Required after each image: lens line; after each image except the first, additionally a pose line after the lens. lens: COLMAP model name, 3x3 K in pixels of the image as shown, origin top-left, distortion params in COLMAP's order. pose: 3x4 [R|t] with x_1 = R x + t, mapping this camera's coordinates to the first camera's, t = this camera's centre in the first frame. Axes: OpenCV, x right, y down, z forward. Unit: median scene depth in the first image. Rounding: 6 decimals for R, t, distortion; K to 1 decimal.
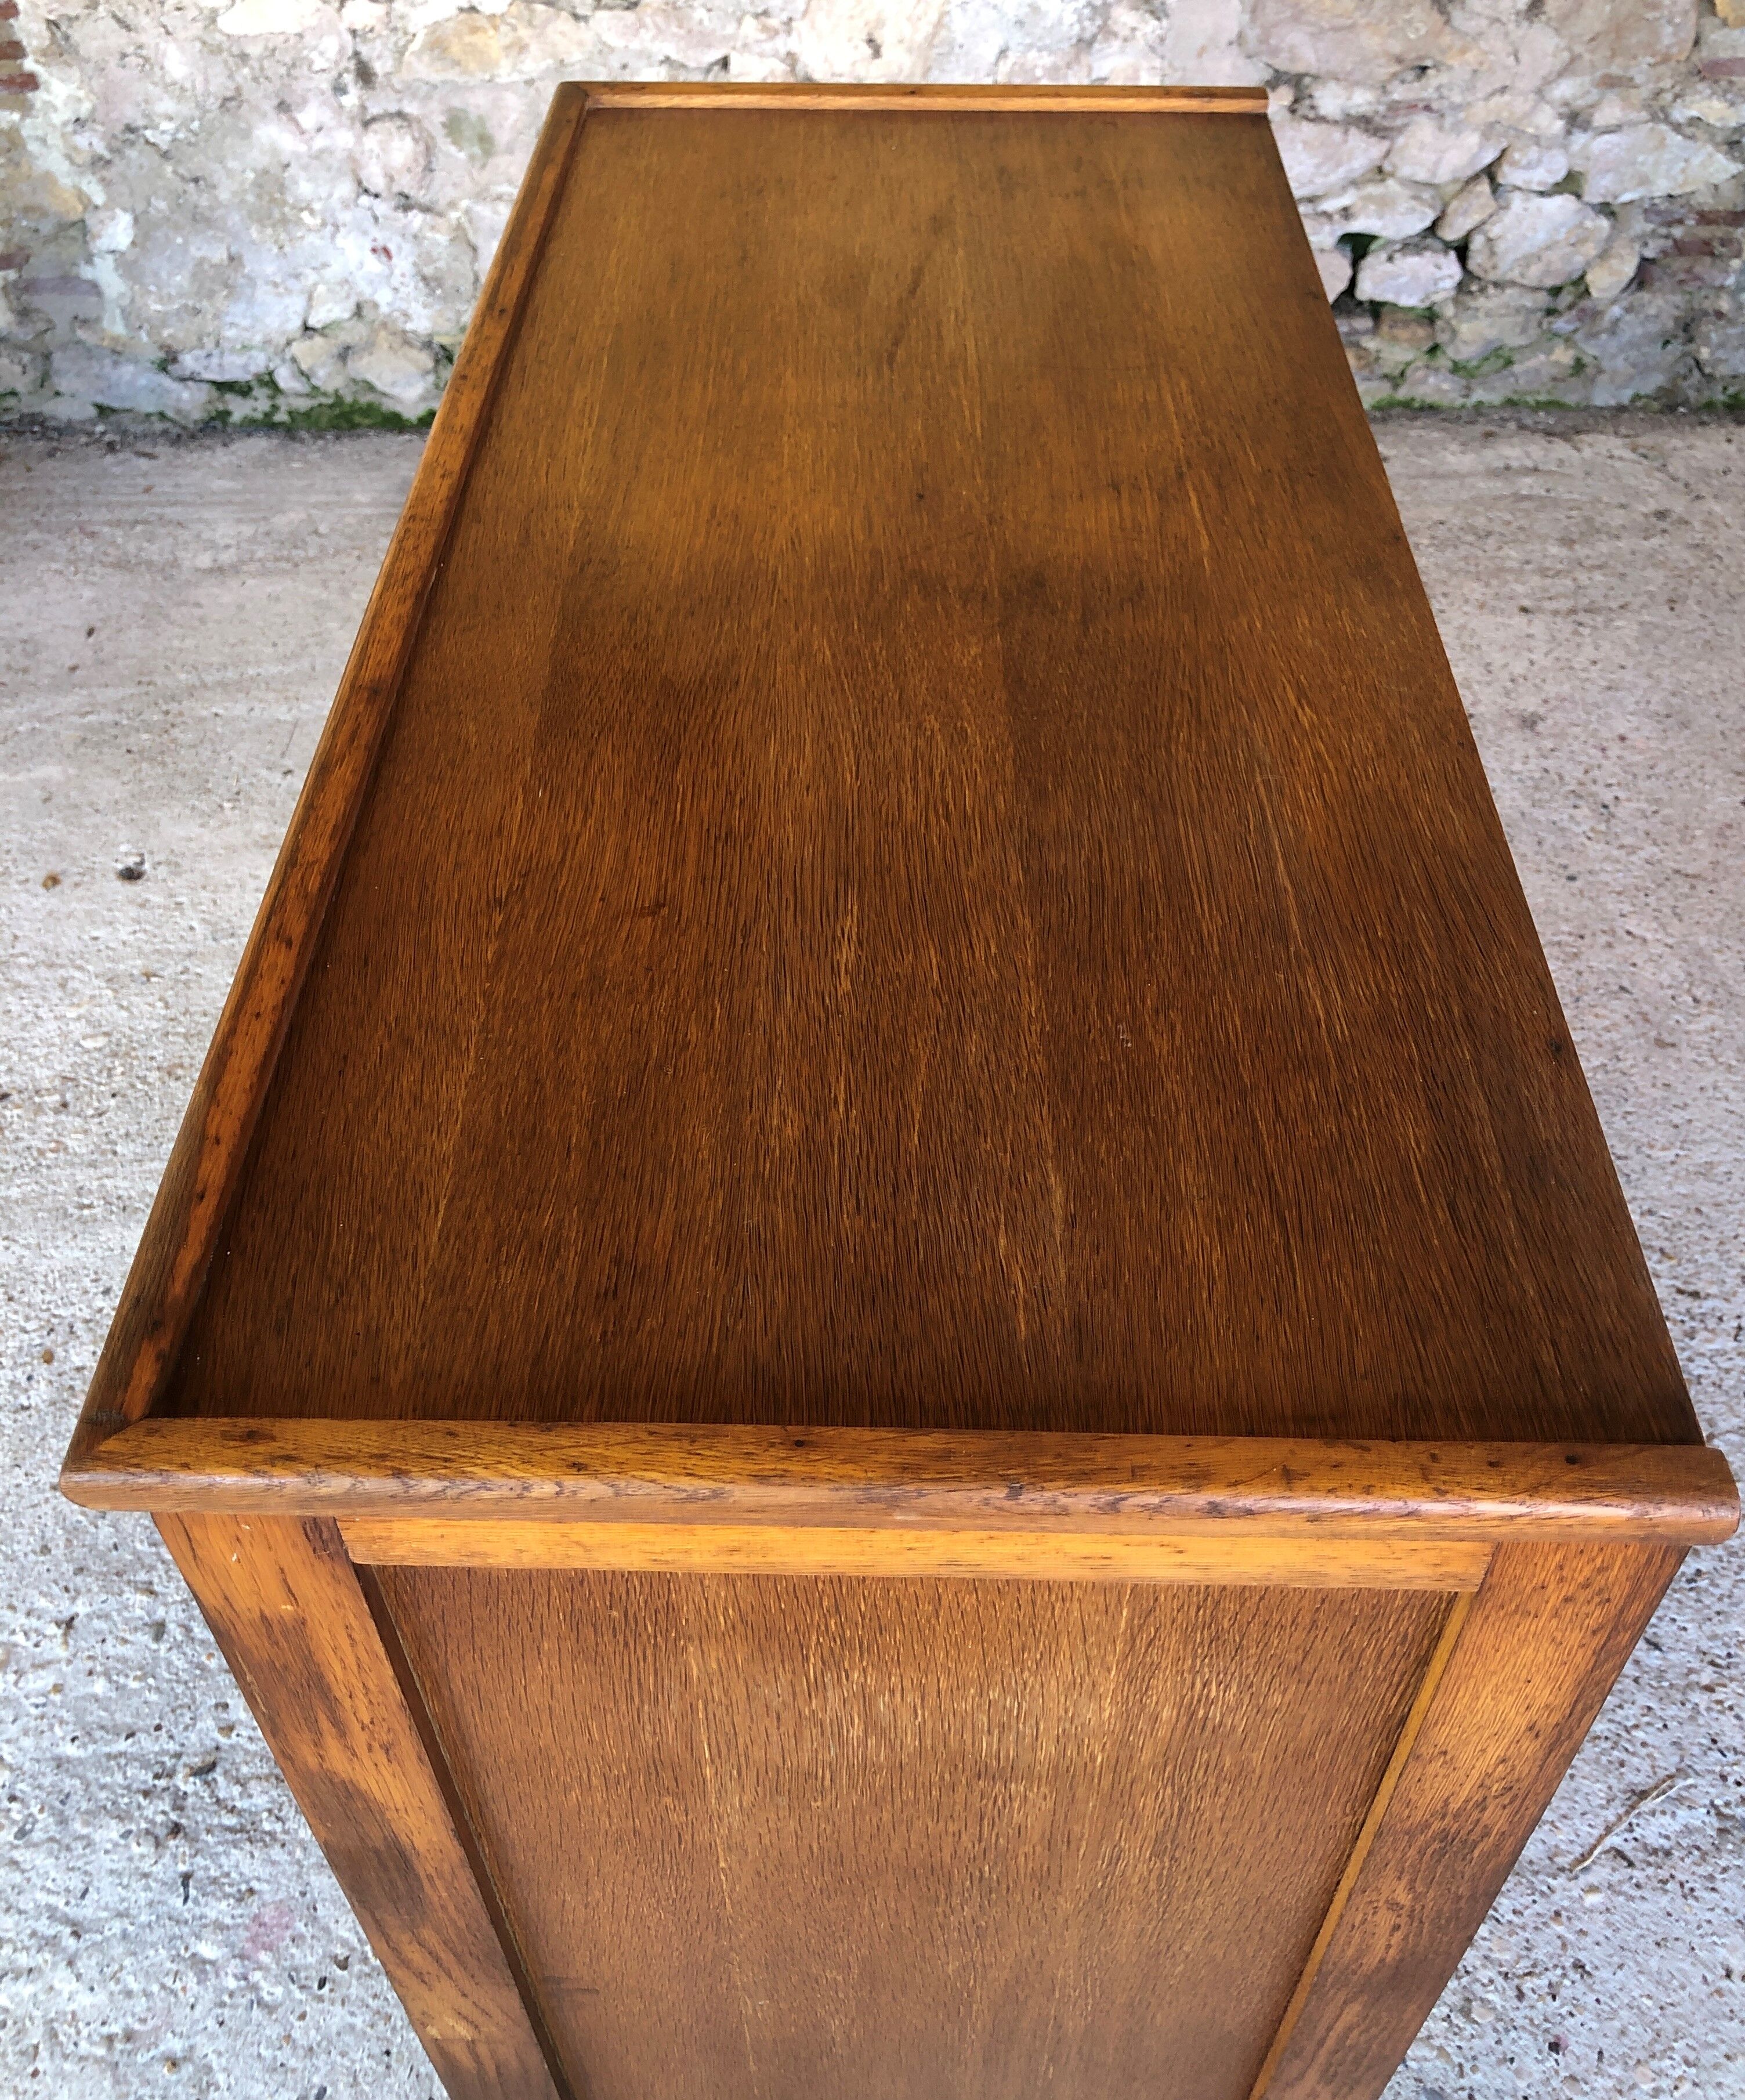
lens RADIAL K [[1888.1, 0, 864.5], [0, 1888.1, 973.9], [0, 0, 1]] dist [-0.039872, 0.074202]
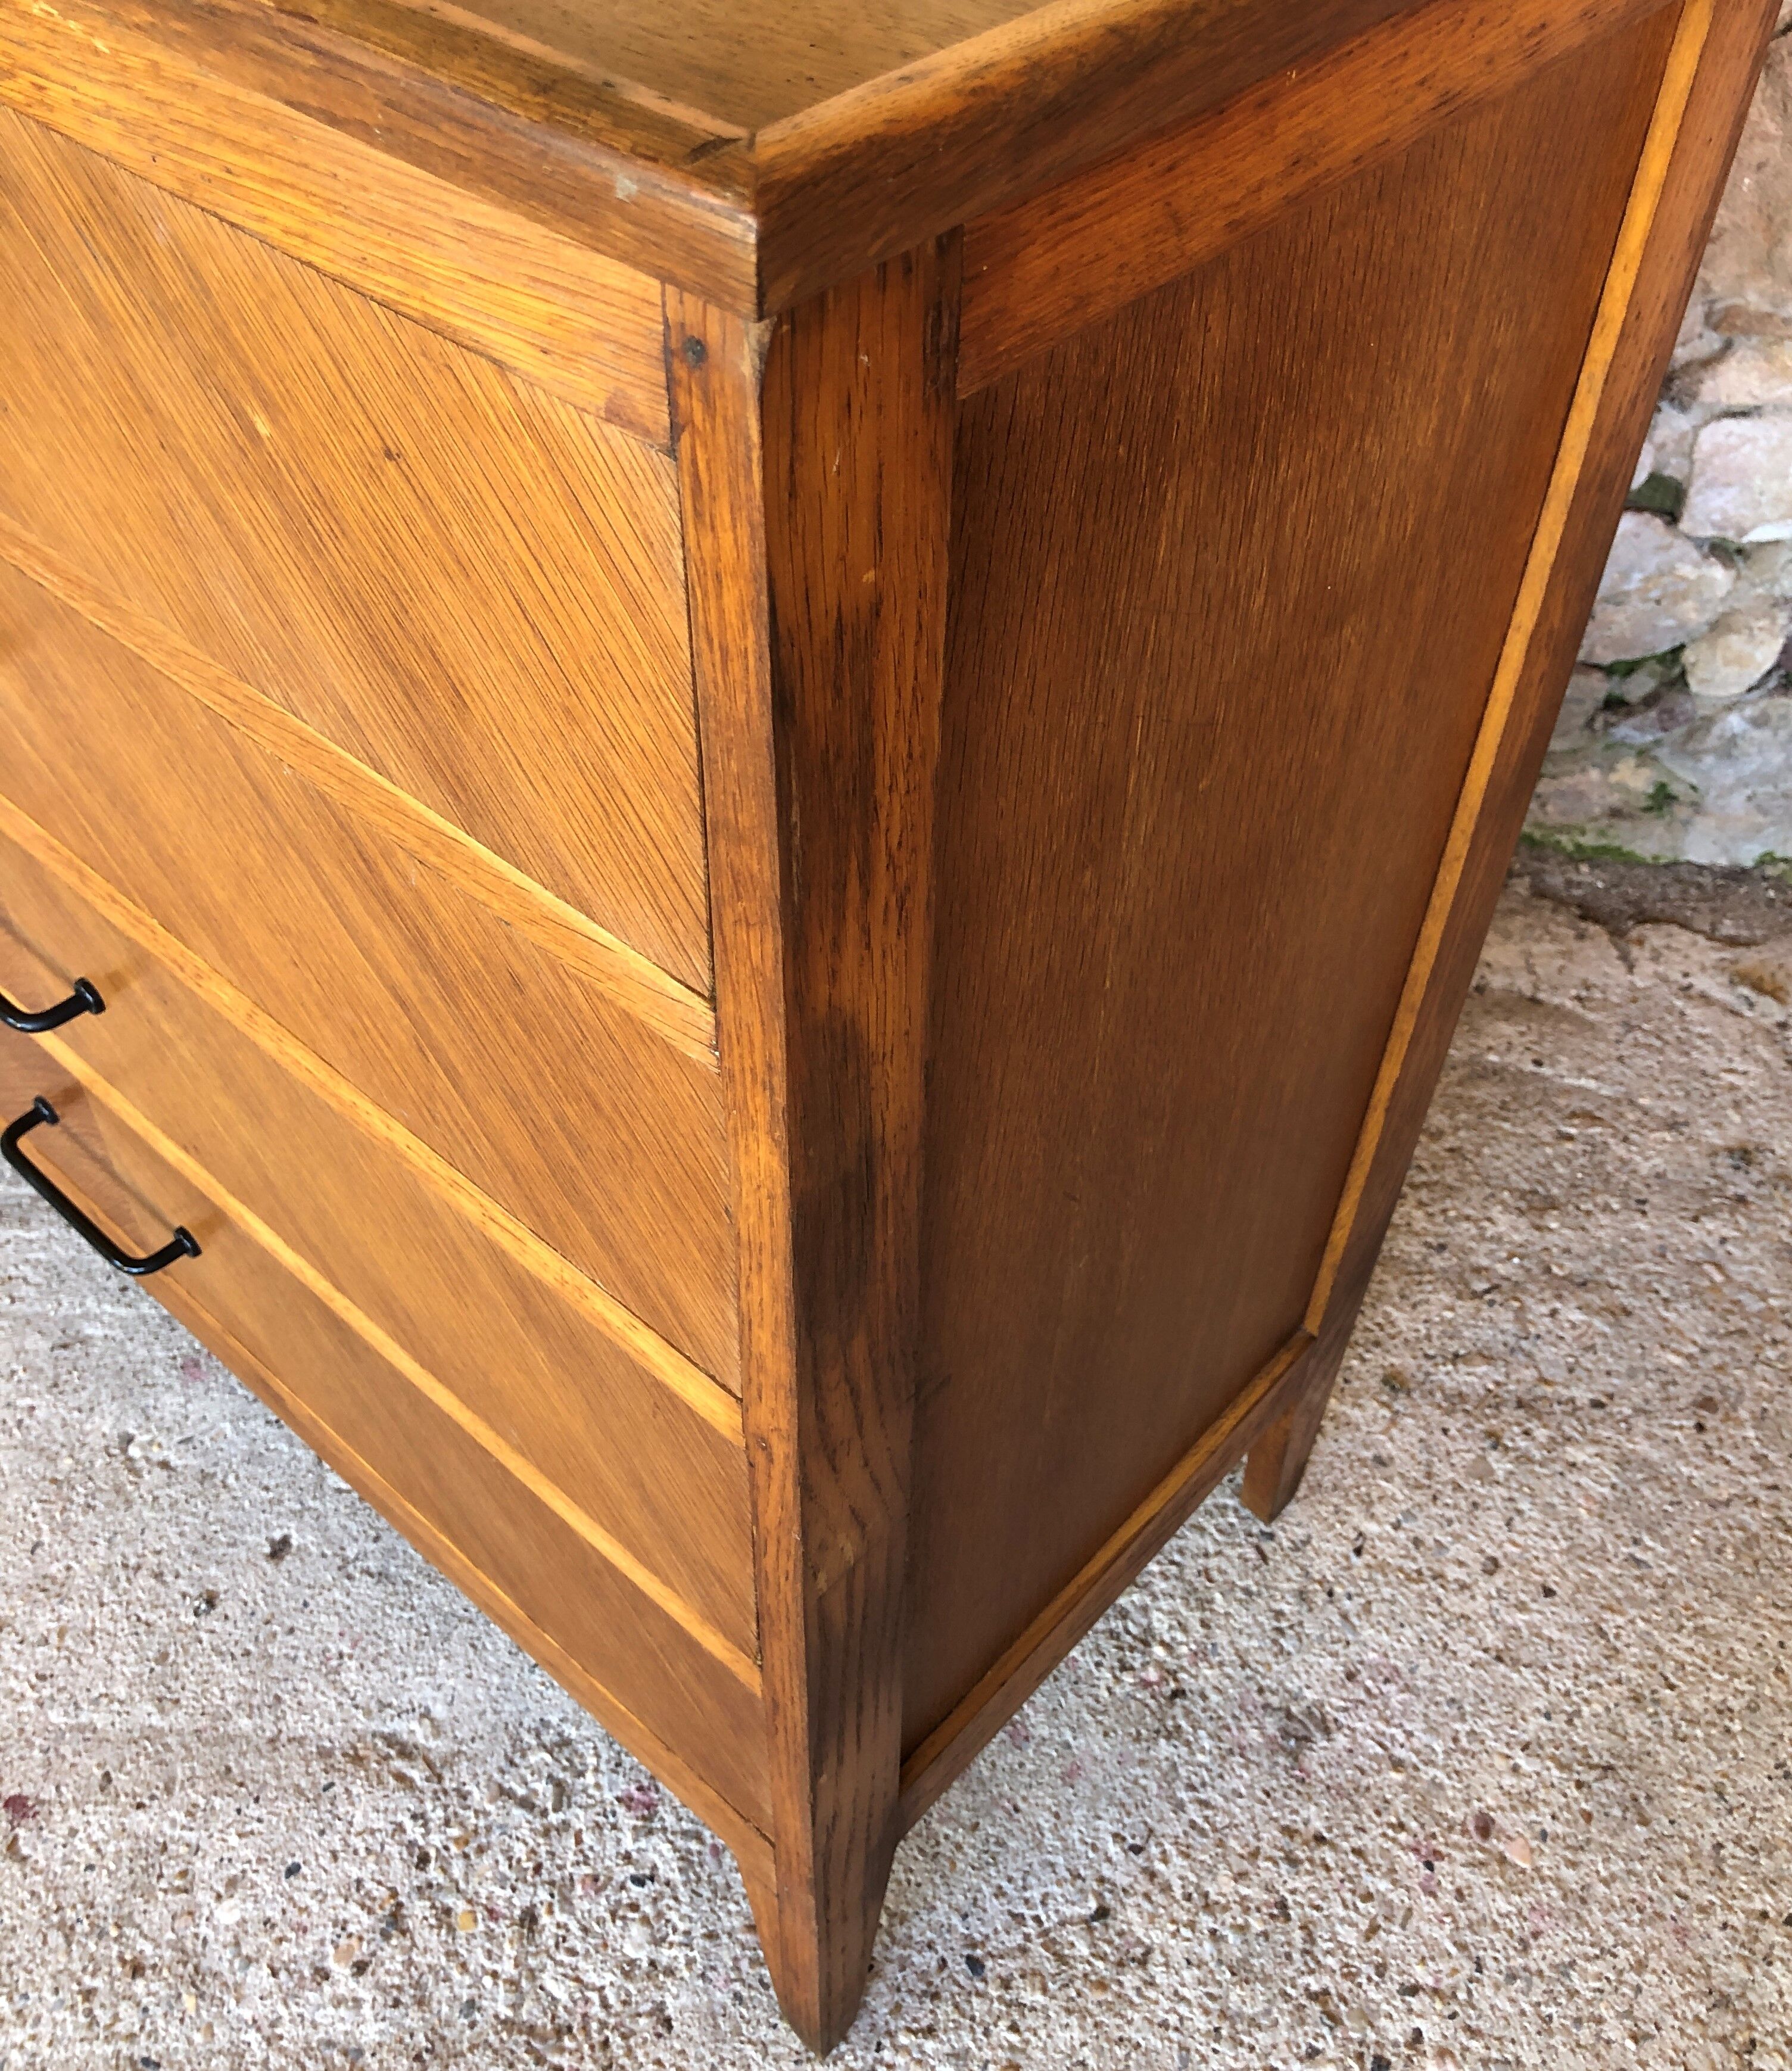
lens RADIAL K [[1931.7, 0, 897.0], [0, 1931.7, 990.1], [0, 0, 1]] dist [-0.027253, 0.048366]
pose [[0.985532, 0.135192, -0.102224, 0.234166], [-0.131819, 0.990503, 0.039091, -0.269254], [0.106537, -0.025050, 0.993993, 0.435447]]
